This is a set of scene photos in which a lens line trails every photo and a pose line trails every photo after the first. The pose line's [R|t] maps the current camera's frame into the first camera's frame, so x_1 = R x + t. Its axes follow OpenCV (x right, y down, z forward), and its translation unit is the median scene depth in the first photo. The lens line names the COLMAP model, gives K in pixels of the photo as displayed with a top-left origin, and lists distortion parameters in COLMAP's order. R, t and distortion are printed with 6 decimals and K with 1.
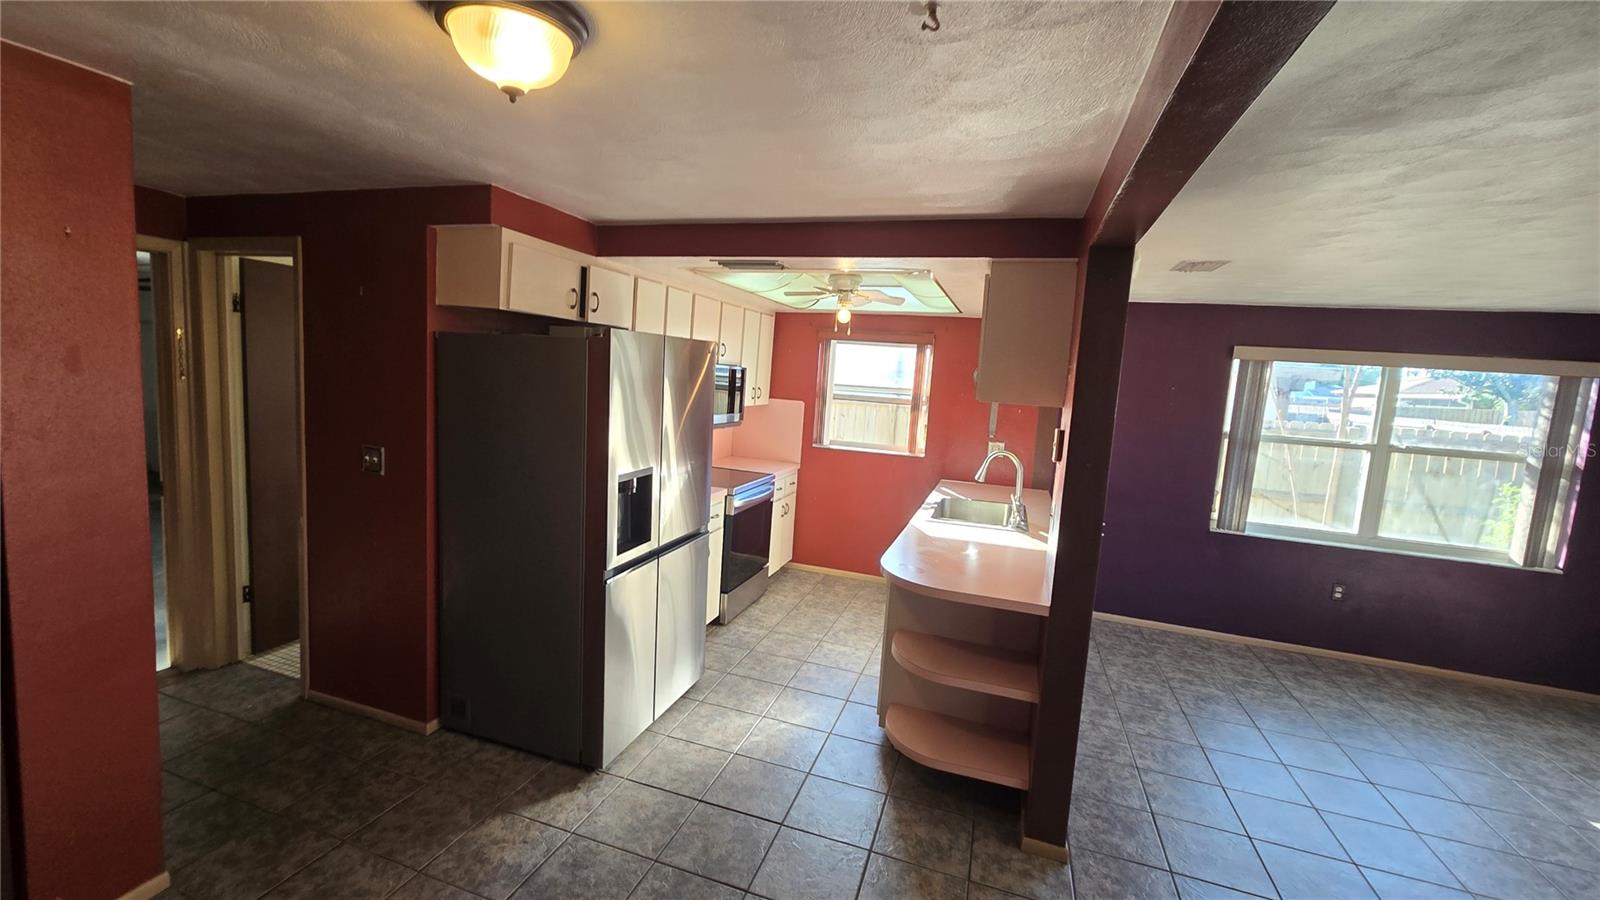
lens RADIAL K [[660.2, 0, 791.5], [0, 660.2, 440.6], [0, 0, 1]] dist [-0.003931, 0.004530]
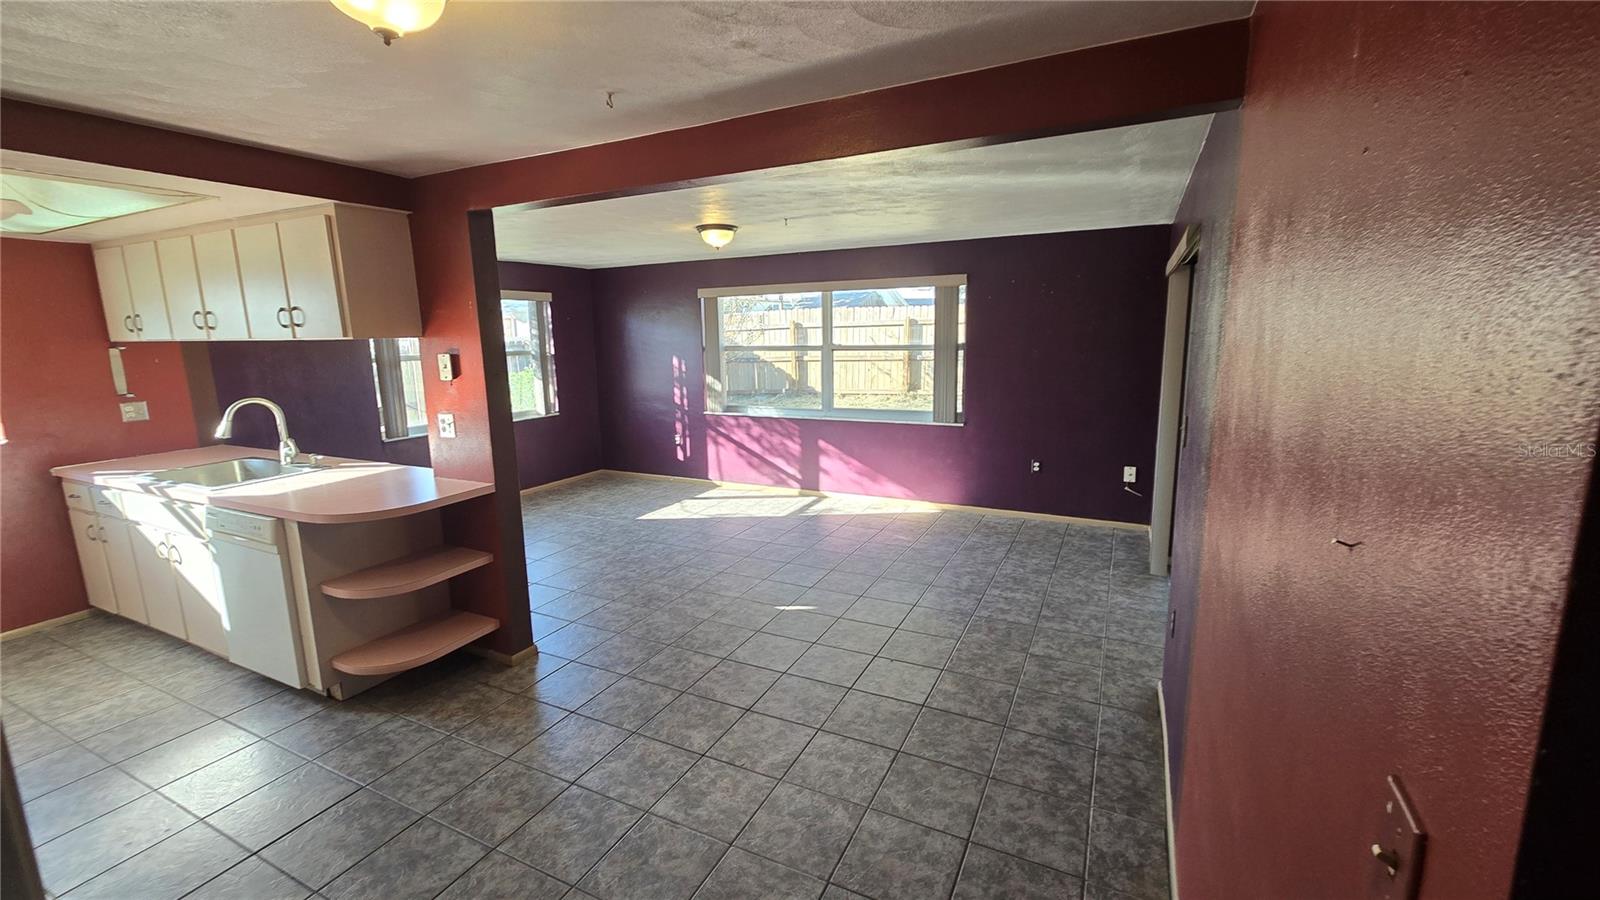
lens RADIAL K [[660.2, 0, 797.8], [0, 660.2, 443.1], [0, 0, 1]] dist [-0.003931, 0.004530]
pose [[0.133312, -0.234189, 0.963007, -0.477889], [0.132538, 0.967165, 0.216852, -0.022511], [-0.982172, 0.098726, 0.159974, 0.105600]]
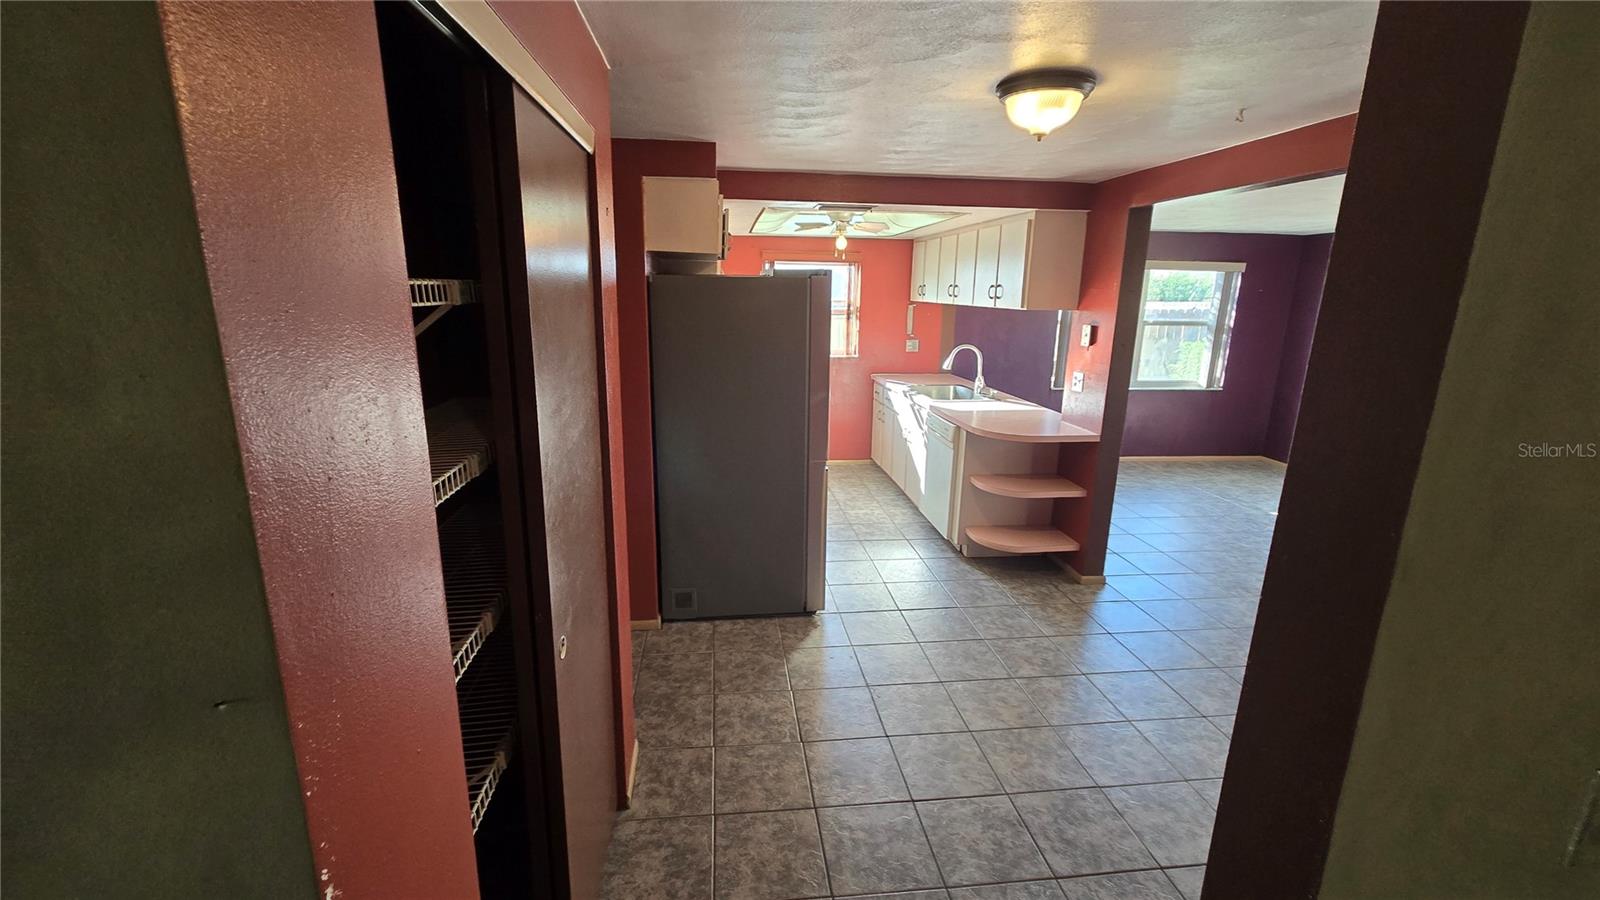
lens RADIAL K [[660.2, 0, 790.5], [0, 660.2, 444.5], [0, 0, 1]] dist [-0.003931, 0.004530]
pose [[0.903029, -0.145435, 0.404212, -0.576621], [0.086379, 0.983203, 0.160781, -0.031857], [-0.420806, -0.110274, 0.900423, -0.086436]]
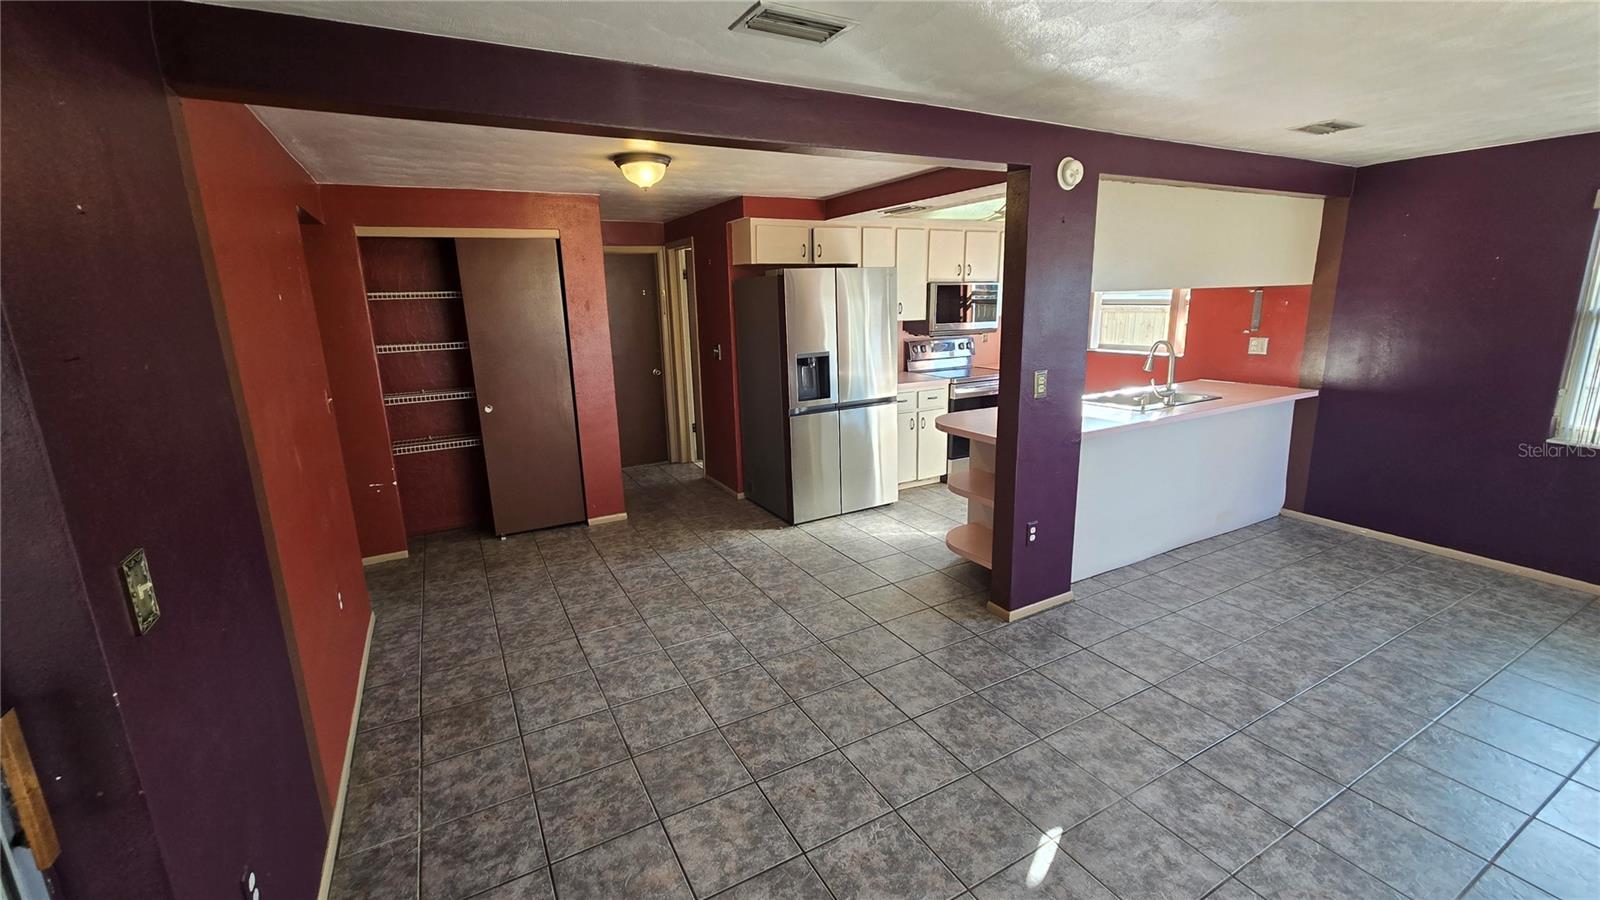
lens RADIAL K [[660.2, 0, 791.8], [0, 660.2, 440.2], [0, 0, 1]] dist [-0.003931, 0.004530]
pose [[0.730405, 0.066179, -0.679801, 0.616233], [-0.000543, 0.995351, 0.096314, 0.073513], [0.683014, -0.069979, 0.727045, -0.187768]]
